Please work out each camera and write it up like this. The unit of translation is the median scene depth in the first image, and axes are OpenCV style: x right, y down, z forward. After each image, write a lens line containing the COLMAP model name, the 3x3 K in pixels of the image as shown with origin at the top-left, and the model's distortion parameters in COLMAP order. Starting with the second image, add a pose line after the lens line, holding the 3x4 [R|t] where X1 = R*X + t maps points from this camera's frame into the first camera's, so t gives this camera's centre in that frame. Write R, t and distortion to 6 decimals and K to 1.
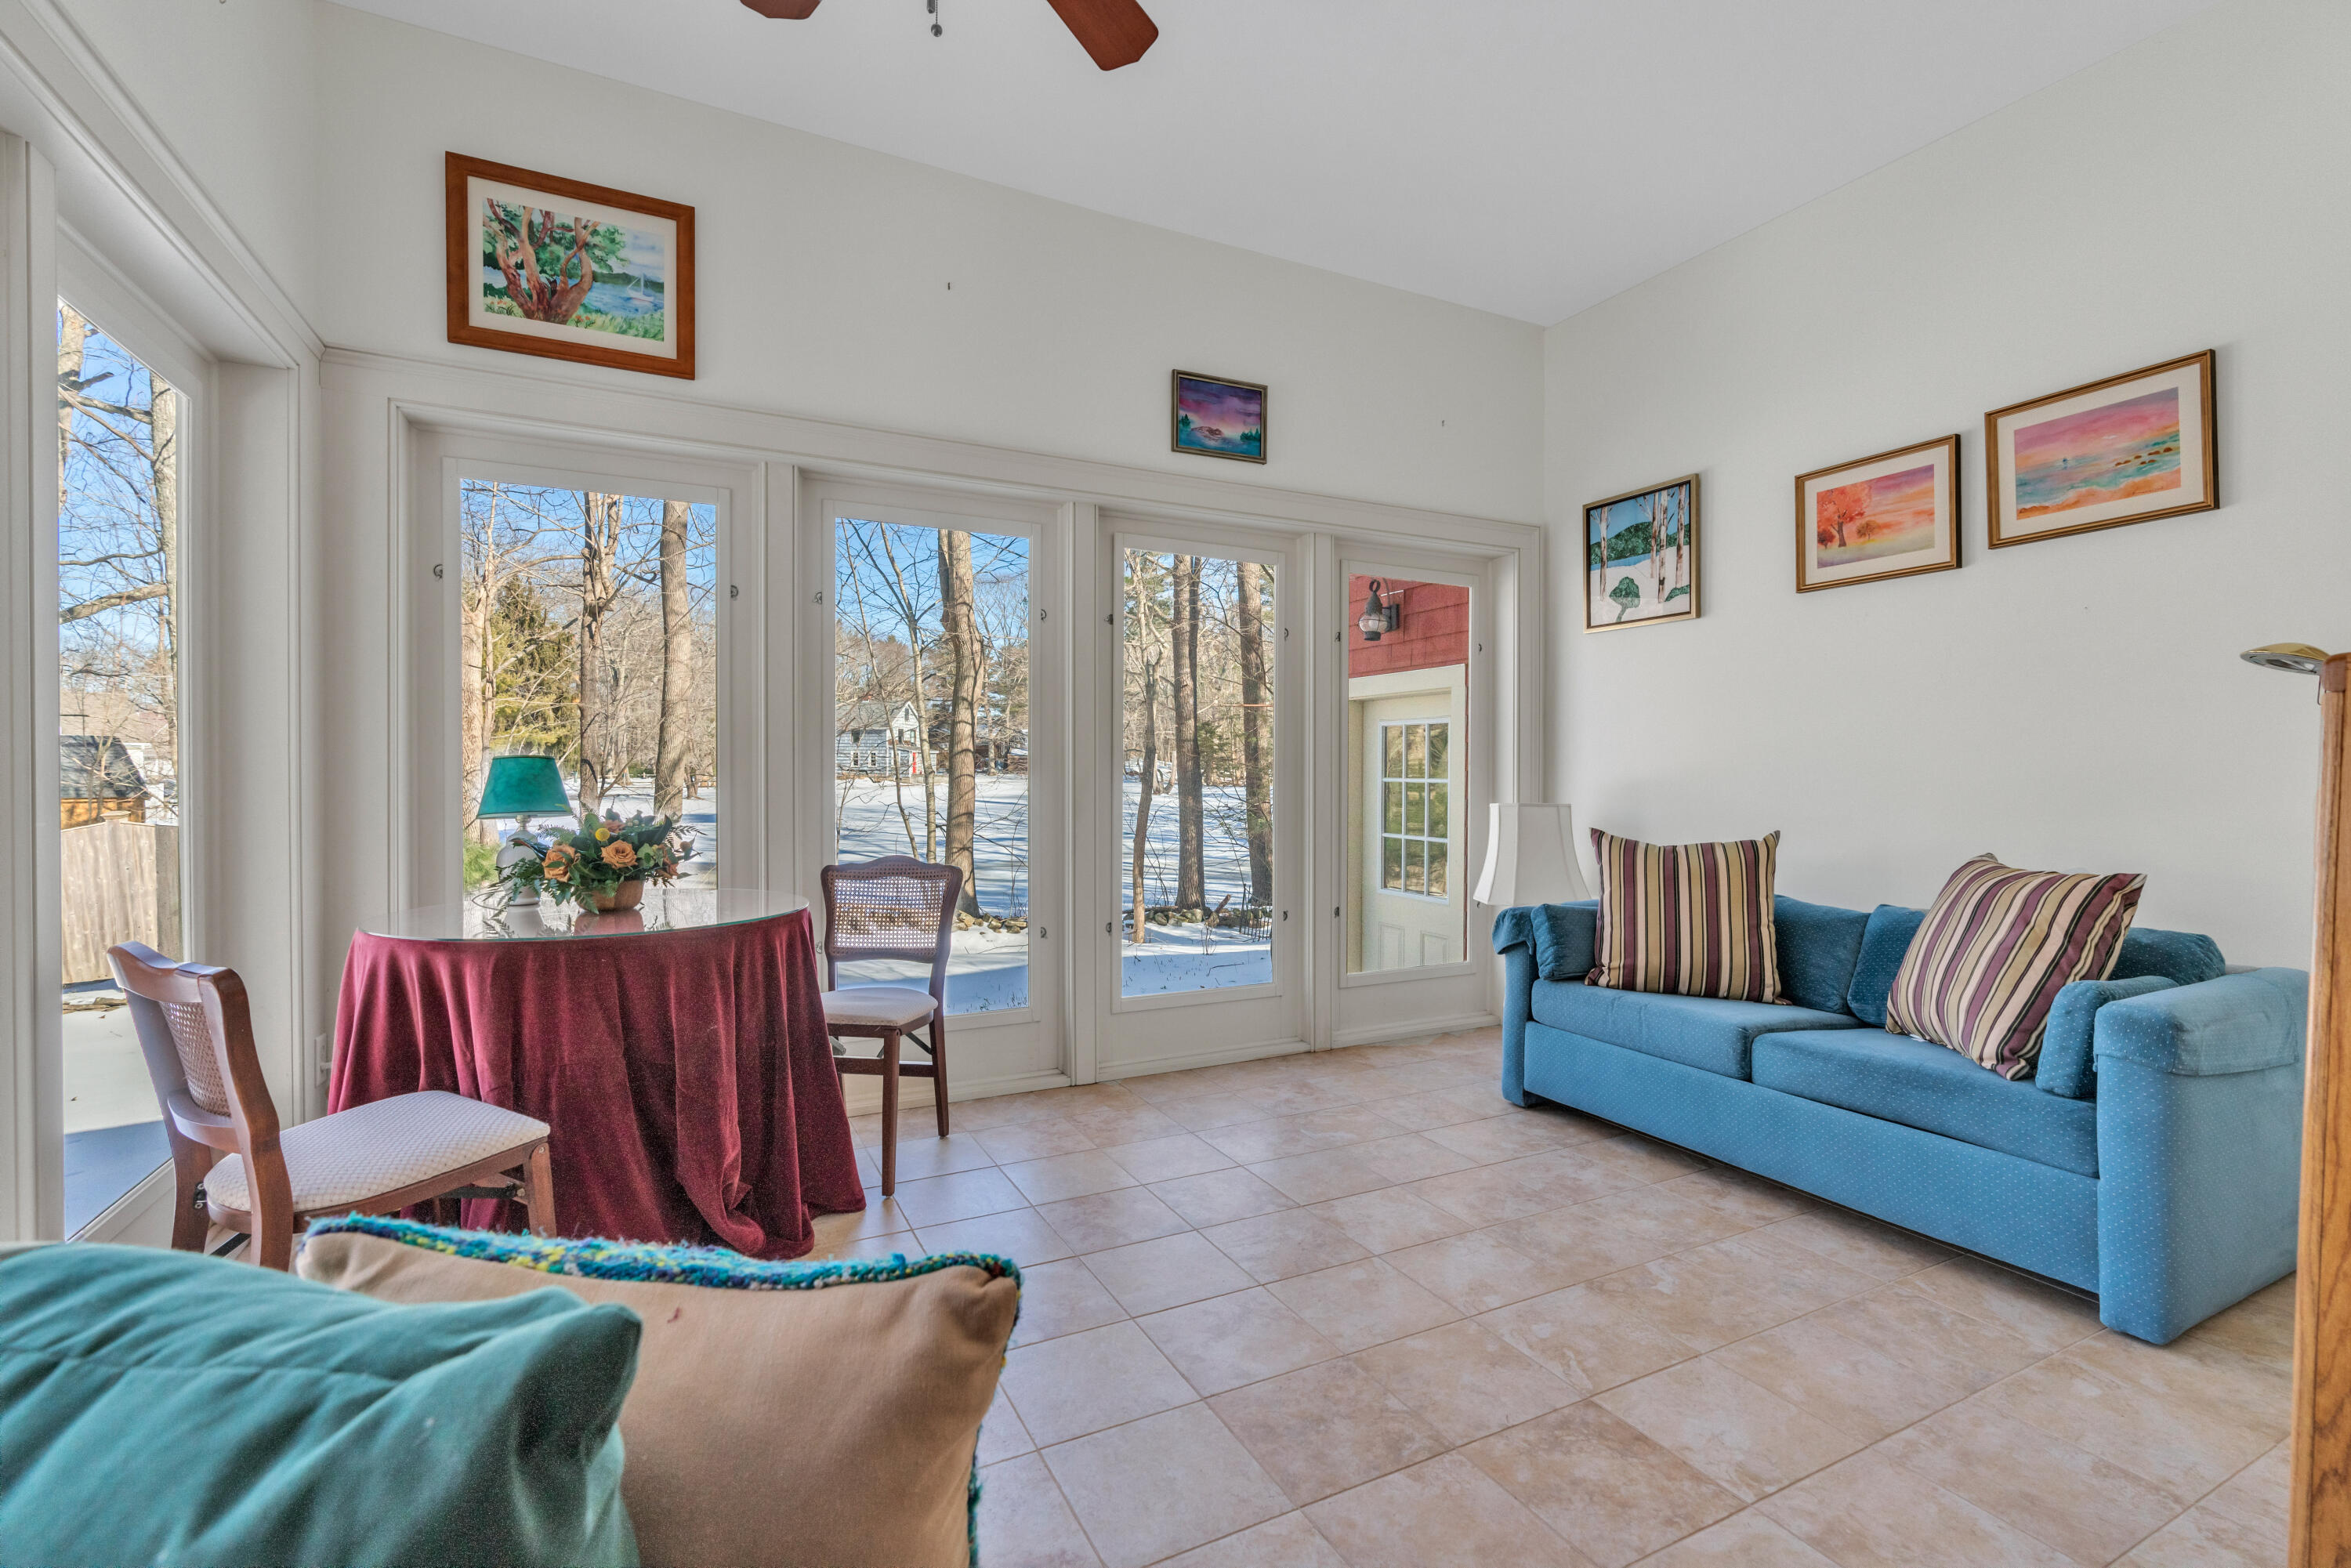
lens RADIAL K [[1044.9, 0, 1178.5], [0, 1044.9, 774.8], [0, 0, 1]] dist [0.000051, 0.000093]
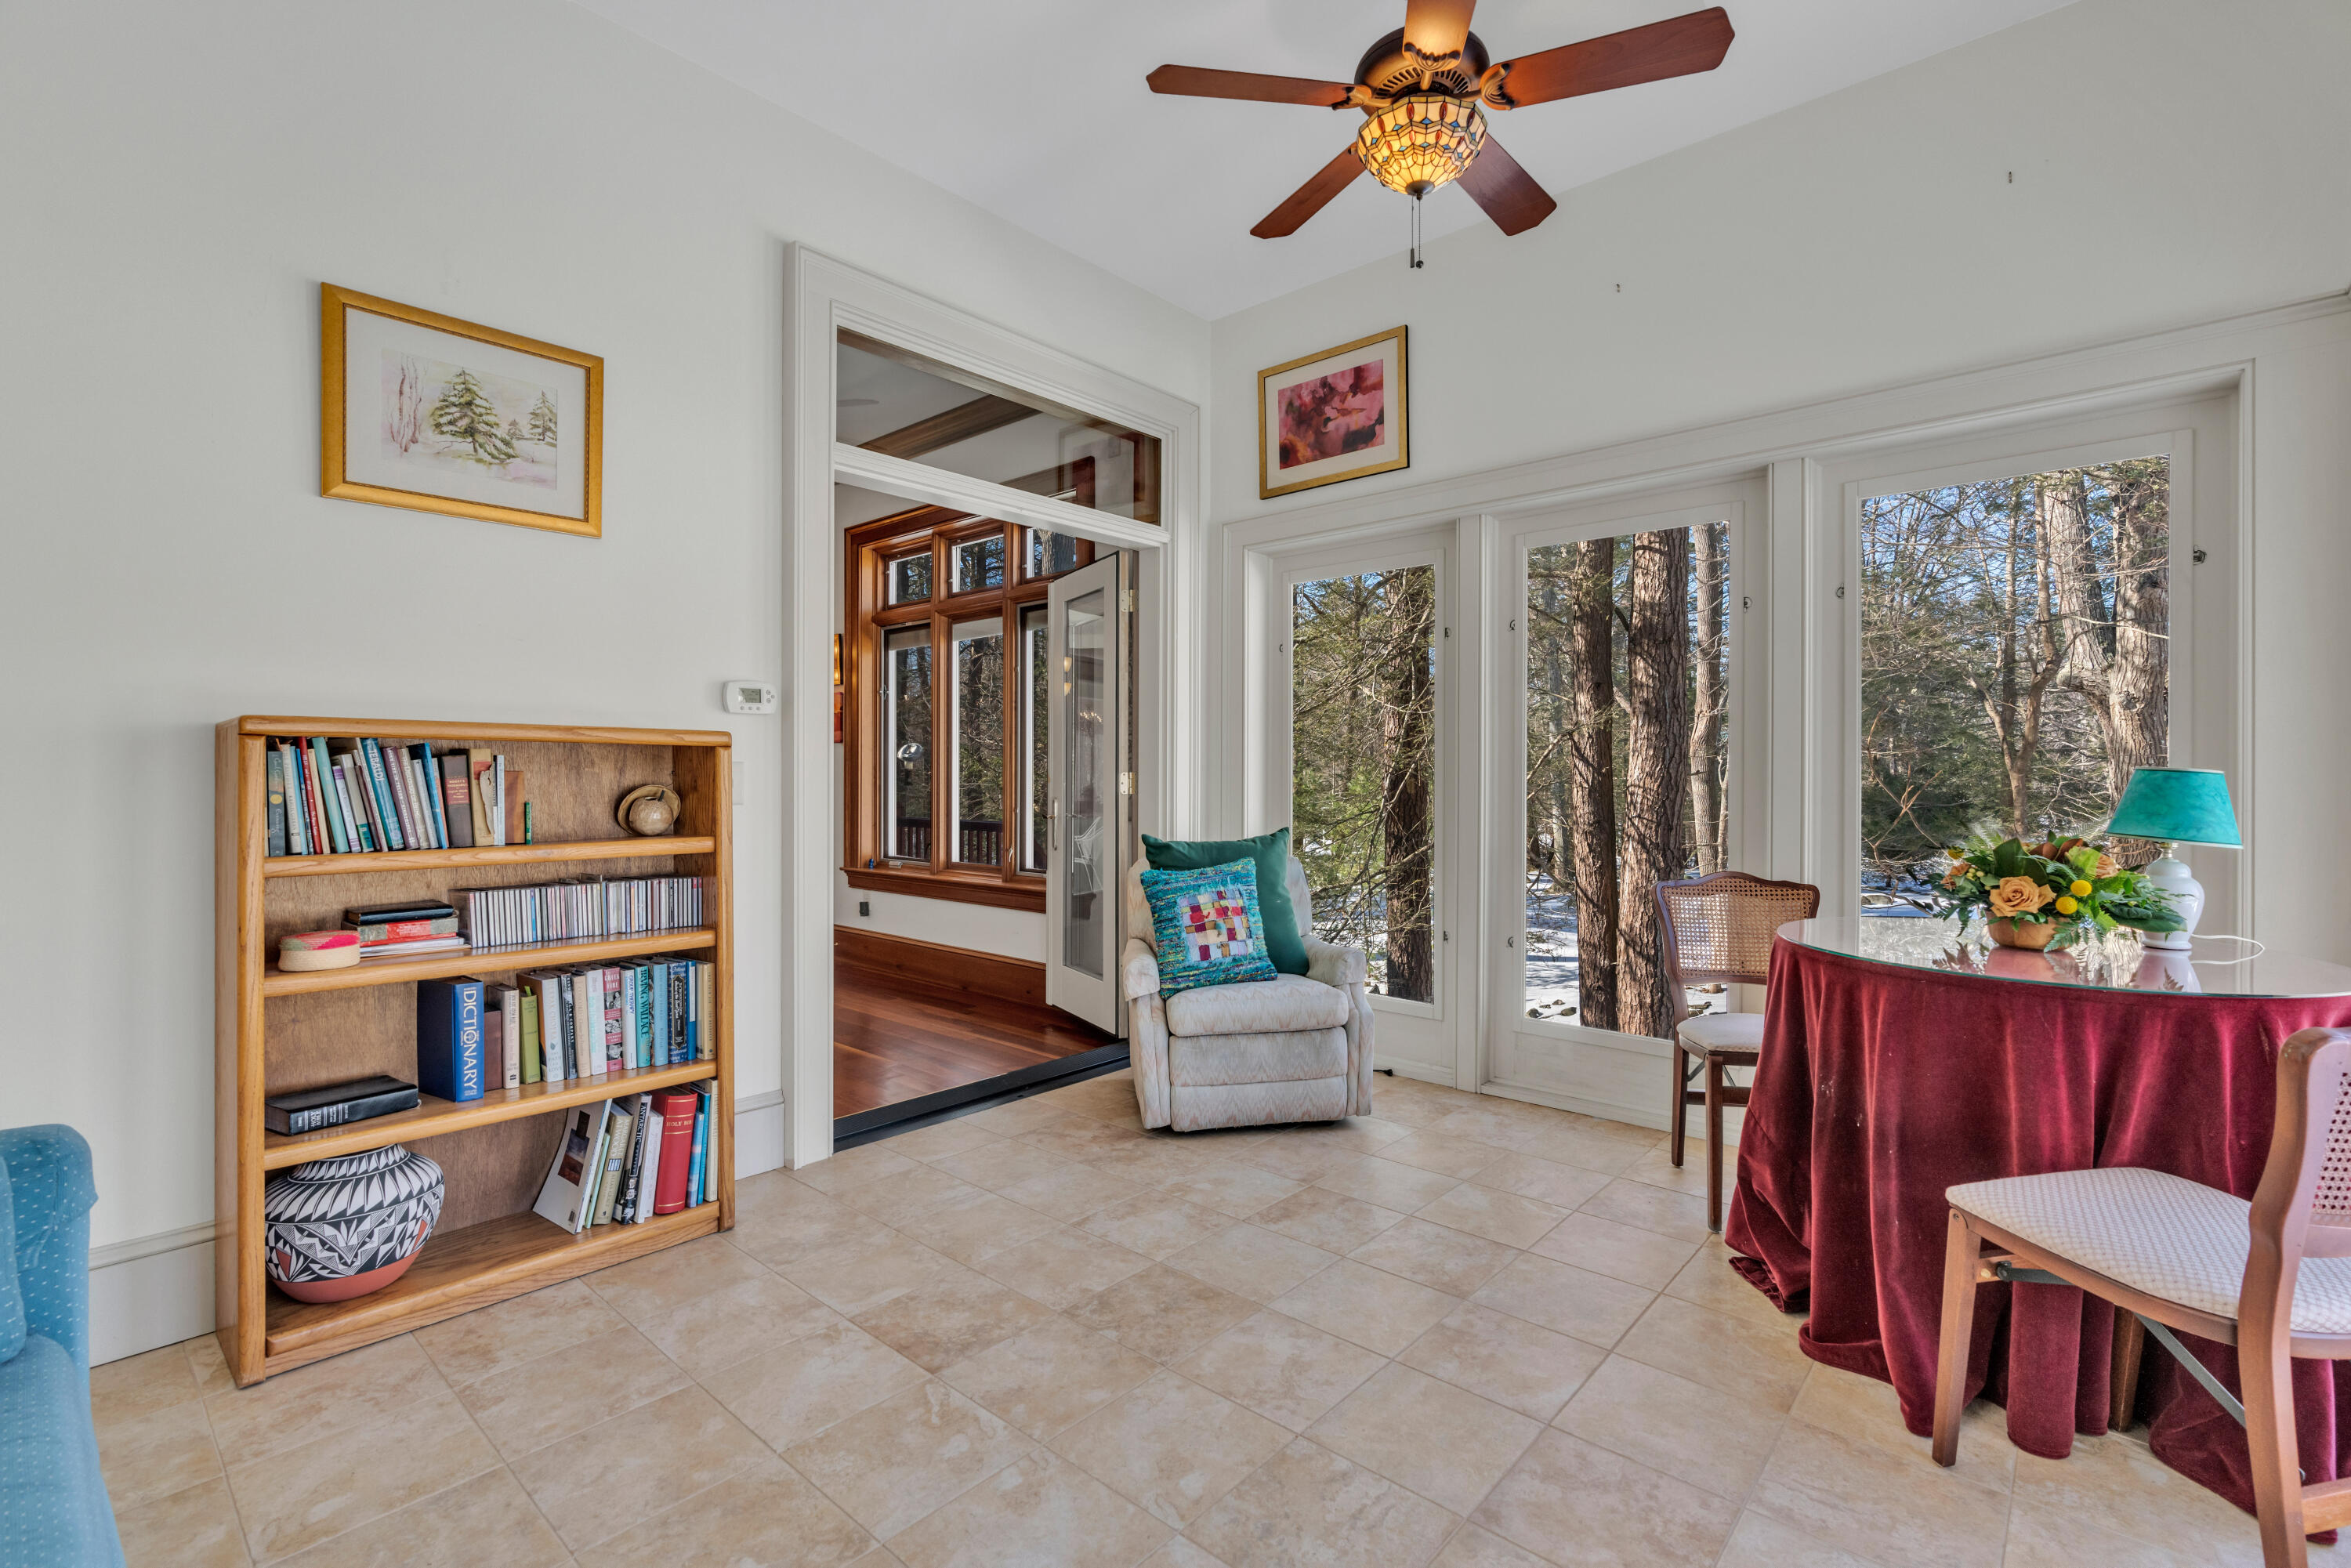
lens RADIAL K [[1044.9, 0, 1176.7], [0, 1044.9, 781.9], [0, 0, 1]] dist [0.000051, 0.000093]
pose [[-0.931476, -0.004190, -0.363779, 0.542209], [-0.005593, 0.999980, 0.002803, -0.002025], [0.363760, 0.004646, -0.931481, 2.032937]]
